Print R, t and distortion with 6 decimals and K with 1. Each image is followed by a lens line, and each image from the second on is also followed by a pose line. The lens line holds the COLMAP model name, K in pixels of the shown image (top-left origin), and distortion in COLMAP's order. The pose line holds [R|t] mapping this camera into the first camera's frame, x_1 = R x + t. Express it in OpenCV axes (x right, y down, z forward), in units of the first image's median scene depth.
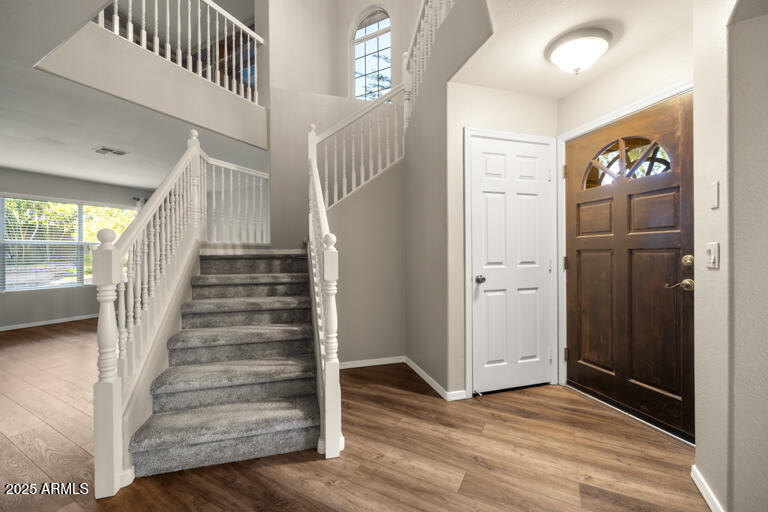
lens RADIAL K [[314.6, 0, 387.8], [0, 314.6, 252.8], [0, 0, 1]] dist [-0.001199, -0.000744]
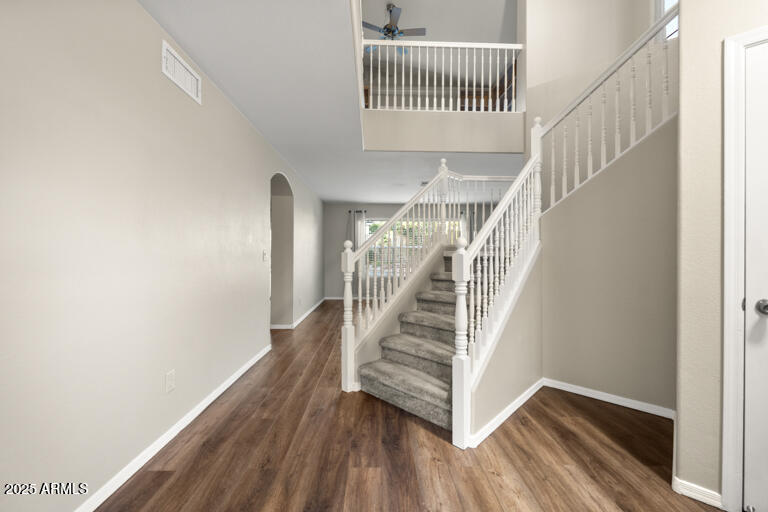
lens RADIAL K [[314.6, 0, 381.2], [0, 314.6, 255.8], [0, 0, 1]] dist [-0.001199, -0.000744]
pose [[0.495969, 0.006774, -0.868314, 0.533000], [-0.009571, 0.999951, 0.002334, 0.006102], [0.868288, 0.007153, 0.496009, 0.212625]]
